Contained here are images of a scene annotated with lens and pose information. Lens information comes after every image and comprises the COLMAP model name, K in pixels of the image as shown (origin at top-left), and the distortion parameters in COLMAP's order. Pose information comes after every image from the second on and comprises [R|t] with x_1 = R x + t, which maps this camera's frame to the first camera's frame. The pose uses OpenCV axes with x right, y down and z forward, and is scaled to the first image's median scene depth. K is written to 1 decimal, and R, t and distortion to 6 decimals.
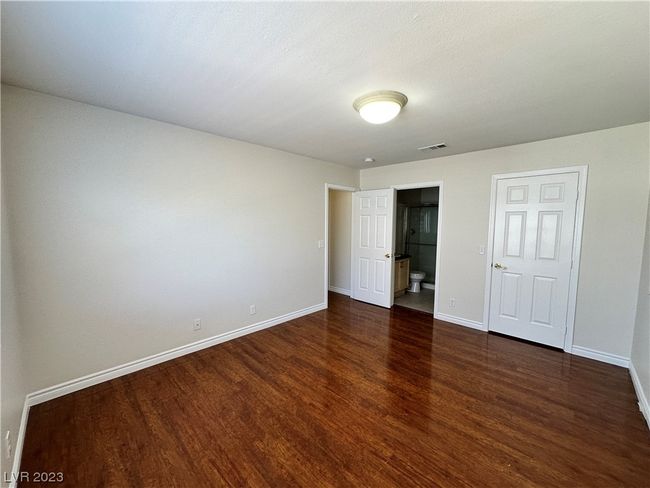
lens RADIAL K [[259.2, 0, 325.8], [0, 259.2, 245.1], [0, 0, 1]] dist [-0.006654, 0.001730]
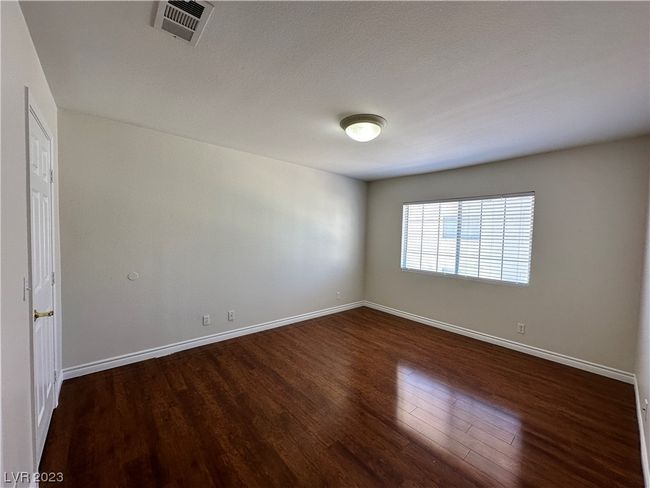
lens RADIAL K [[259.2, 0, 325.0], [0, 259.2, 242.3], [0, 0, 1]] dist [-0.006654, 0.001730]
pose [[-0.996395, -0.035983, 0.076824, 0.174350], [-0.026359, 0.992081, 0.122801, -0.108264], [-0.080634, 0.120333, -0.989453, 1.429990]]
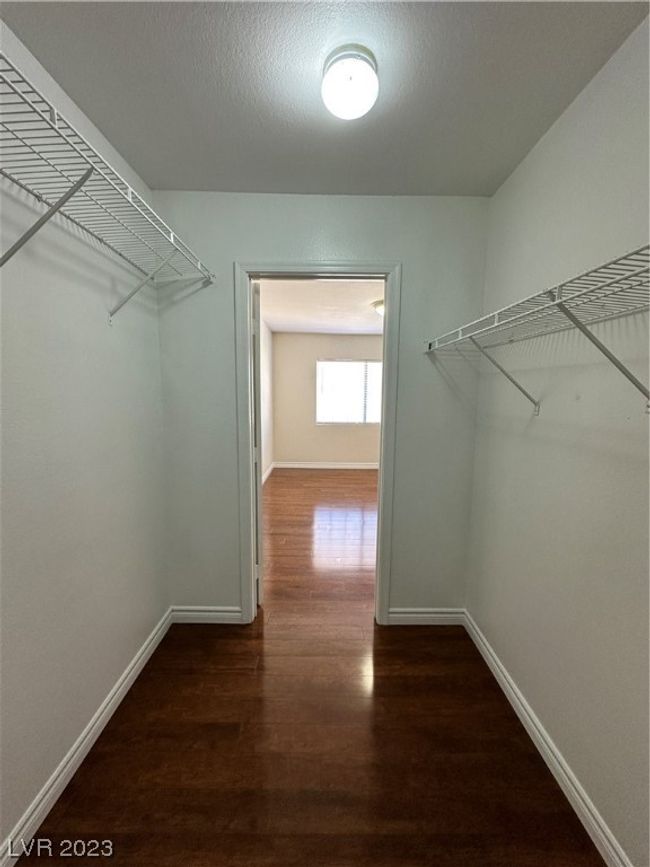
lens RADIAL K [[347.2, 0, 320.1], [0, 347.2, 435.1], [0, 0, 1]] dist [0.000798, -0.000173]
pose [[-0.720211, 0.074249, -0.689770, 1.215426], [-0.076437, 0.979710, 0.185270, -0.104288], [0.689531, 0.186158, -0.699923, 1.432763]]
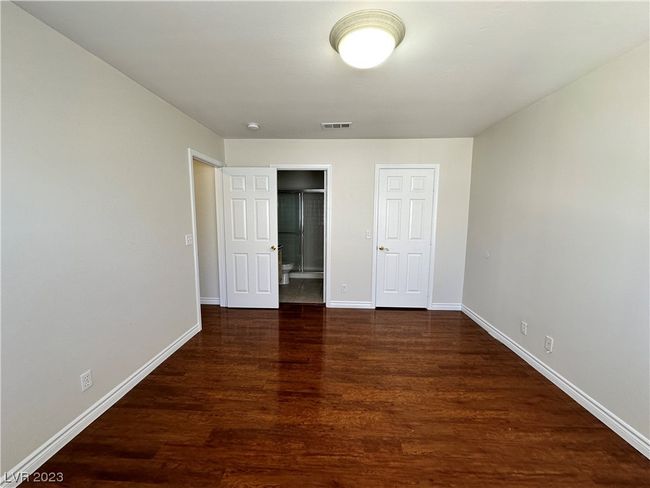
lens RADIAL K [[259.2, 0, 326.2], [0, 259.2, 244.9], [0, 0, 1]] dist [-0.006654, 0.001730]
pose [[0.746406, -0.083568, 0.660223, -0.255350], [0.056155, 0.996455, 0.062642, -0.016275], [-0.663117, -0.009681, 0.748453, 0.343598]]
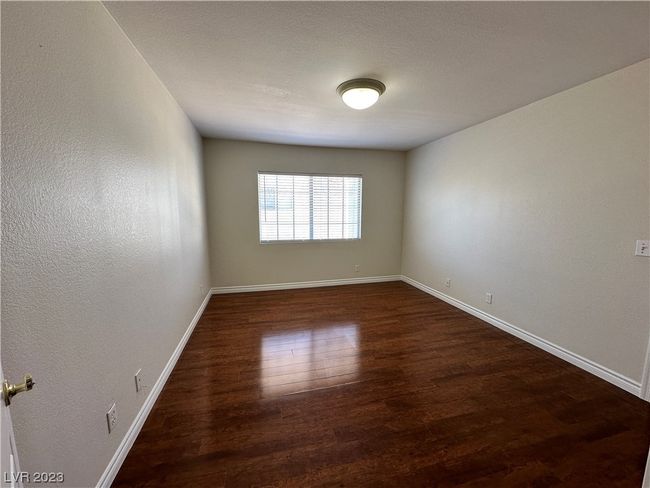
lens RADIAL K [[259.2, 0, 325.3], [0, 259.2, 244.7], [0, 0, 1]] dist [-0.006654, 0.001730]
pose [[-0.515993, 0.109578, -0.849555, 0.831815], [-0.081953, 0.980919, 0.176298, -0.056052], [0.852663, 0.160592, -0.497167, 0.981817]]
